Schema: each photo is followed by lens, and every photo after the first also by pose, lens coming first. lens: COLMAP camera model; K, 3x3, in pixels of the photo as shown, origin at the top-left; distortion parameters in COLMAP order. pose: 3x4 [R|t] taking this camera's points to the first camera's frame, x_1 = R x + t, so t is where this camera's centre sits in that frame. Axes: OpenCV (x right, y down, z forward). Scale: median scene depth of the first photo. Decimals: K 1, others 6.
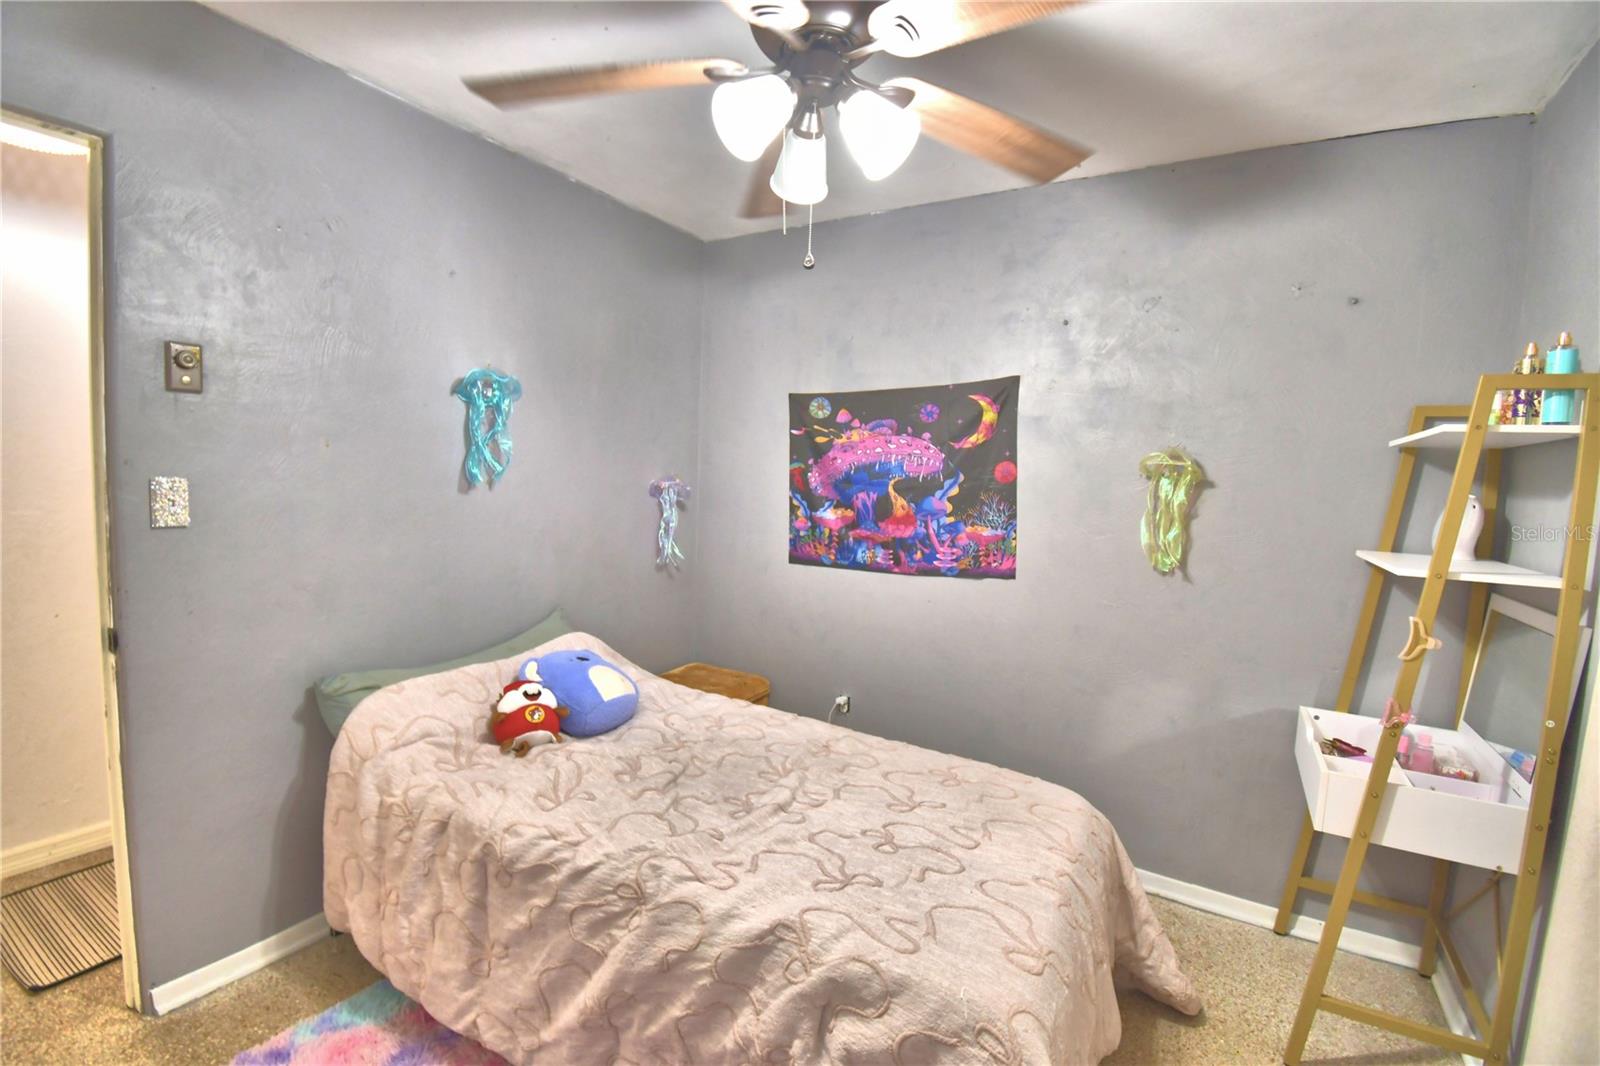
lens RADIAL K [[709.6, 0, 787.4], [0, 709.6, 532.4], [0, 0, 1]] dist [0.025786, -0.029004]
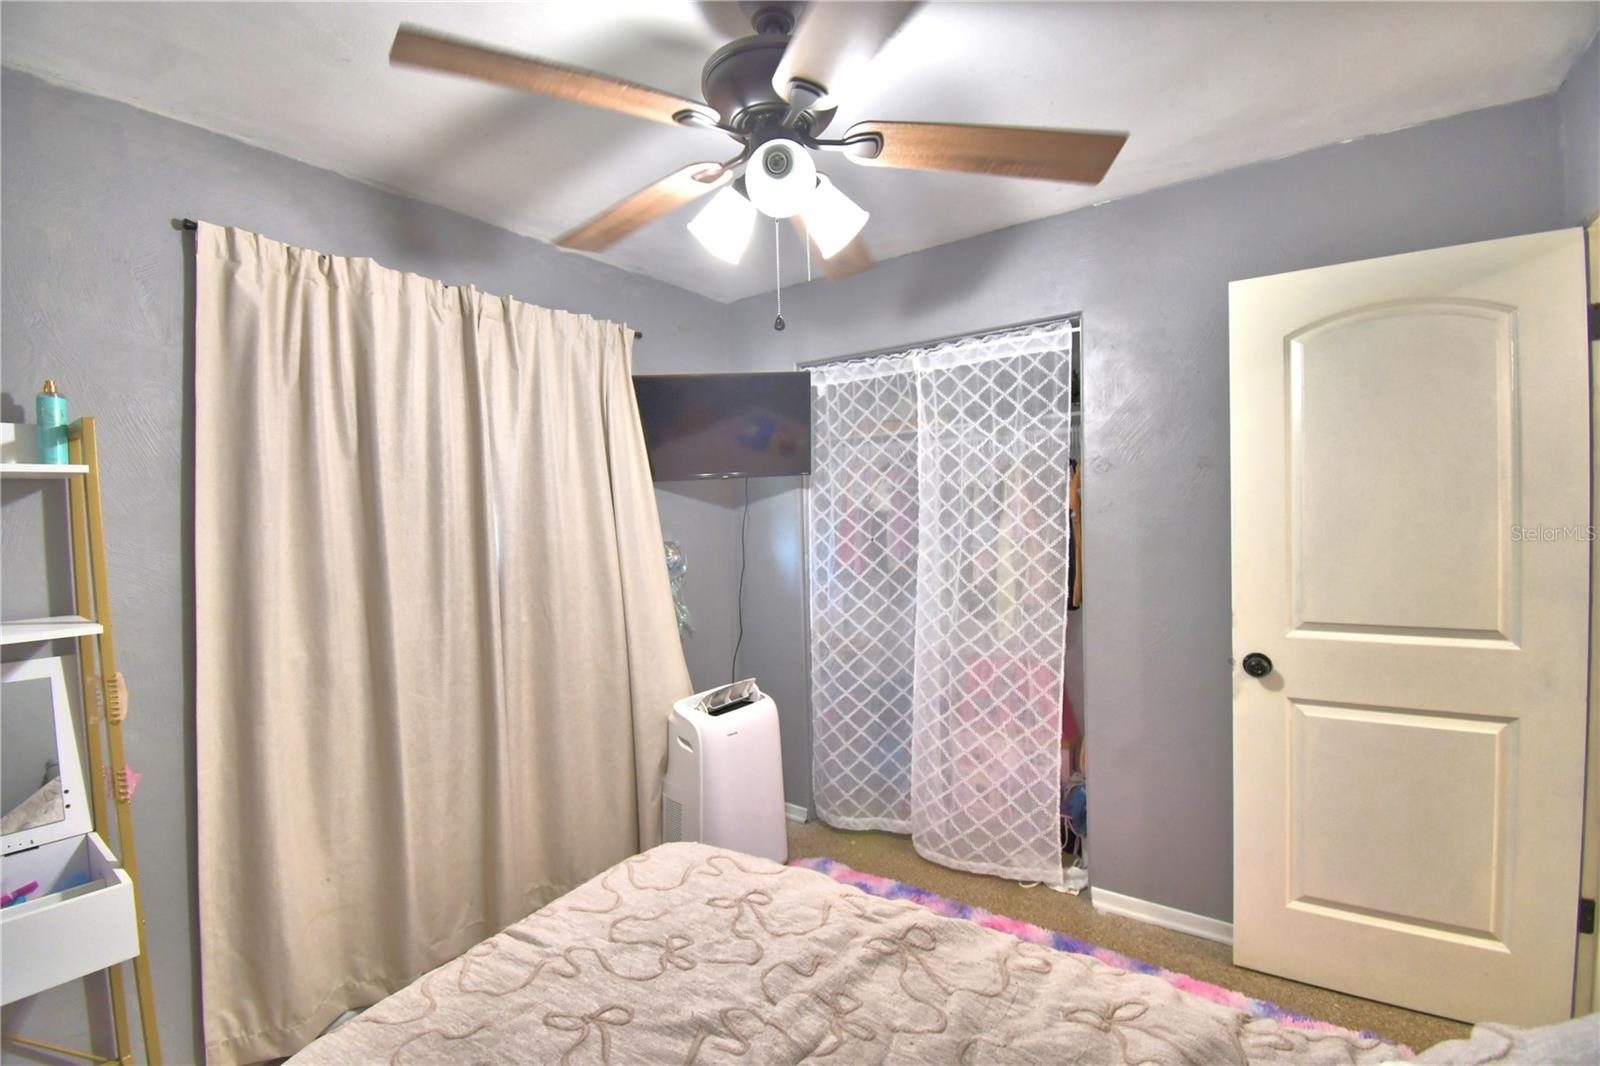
lens RADIAL K [[700.2, 0, 791.0], [0, 700.2, 529.9], [0, 0, 1]] dist [0.023632, -0.027733]
pose [[-0.998527, -0.013660, 0.052505, -0.025001], [-0.007863, 0.994003, 0.109074, -0.095113], [-0.053680, 0.108500, -0.992646, 1.000828]]
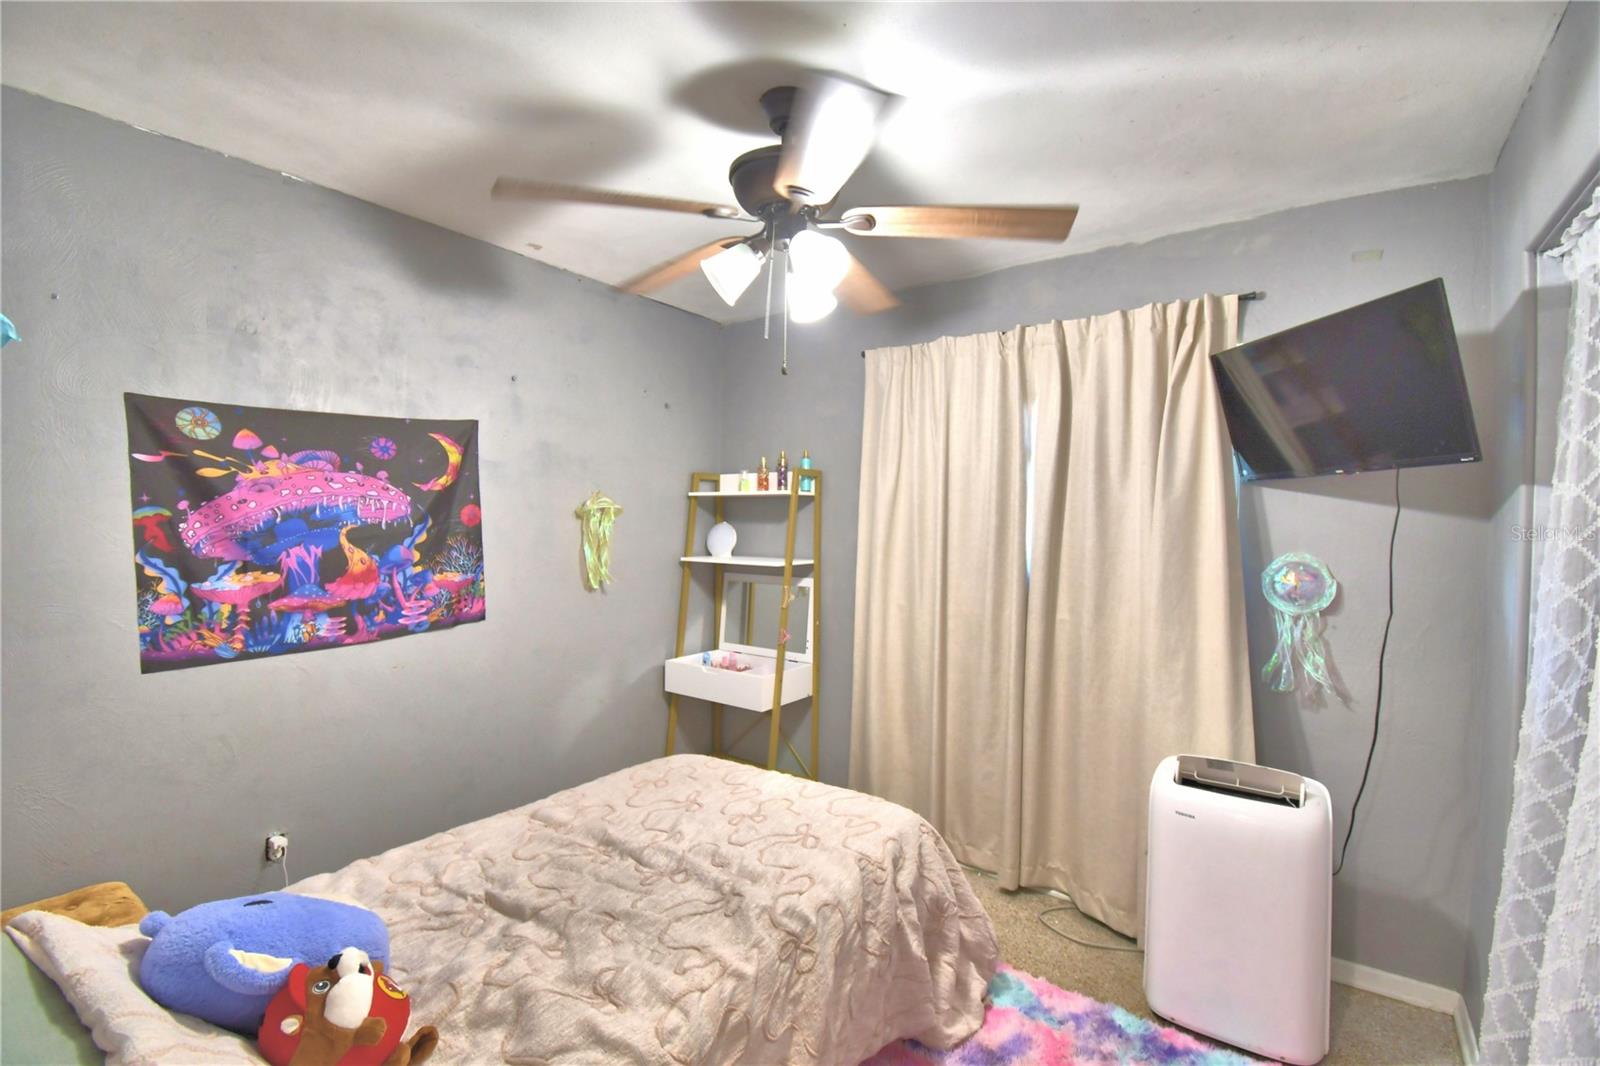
lens RADIAL K [[722.9, 0, 800.0], [0, 722.9, 533.0], [0, 0, 1]] dist [-0.000177, -0.020465]
pose [[0.060743, -0.061118, 0.996281, -0.623848], [0.071285, 0.995841, 0.056744, -0.078242], [-0.995605, 0.067573, 0.064847, 0.443607]]
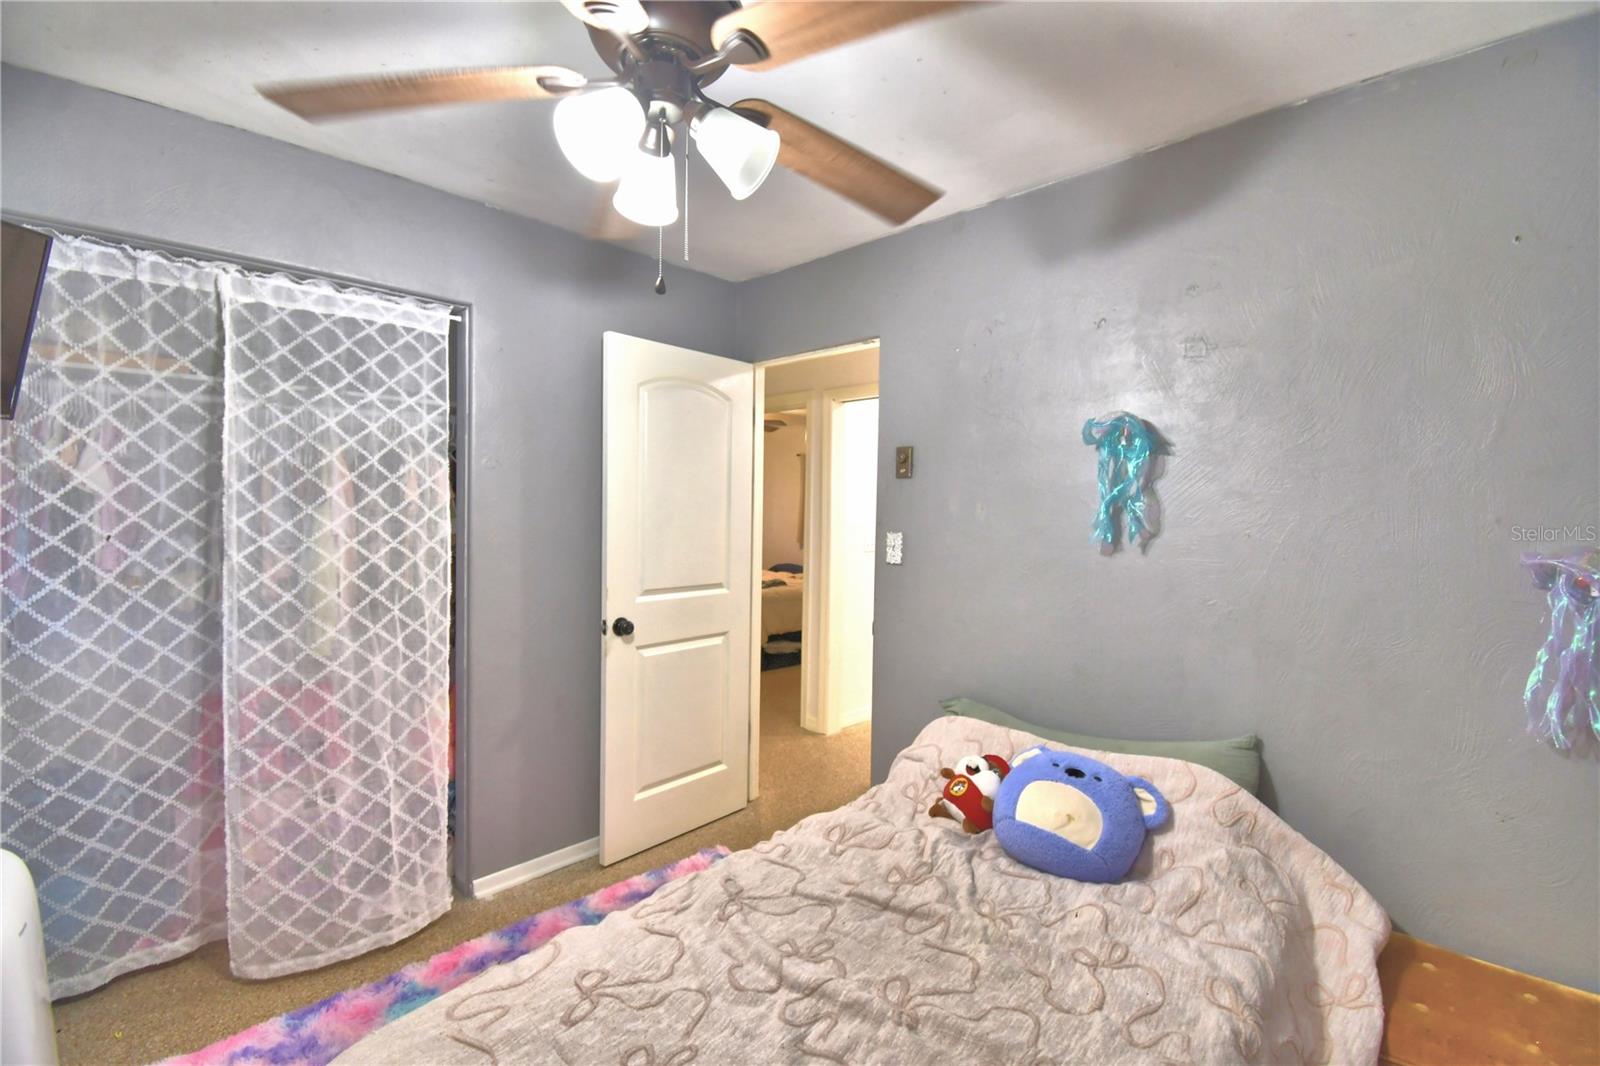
lens RADIAL K [[700.2, 0, 791.0], [0, 700.2, 529.9], [0, 0, 1]] dist [0.023632, -0.027733]
pose [[-0.209053, -0.011908, -0.977832, 0.429155], [-0.108447, 0.994041, 0.011079, -0.047481], [0.971873, 0.108359, -0.209098, 0.673994]]
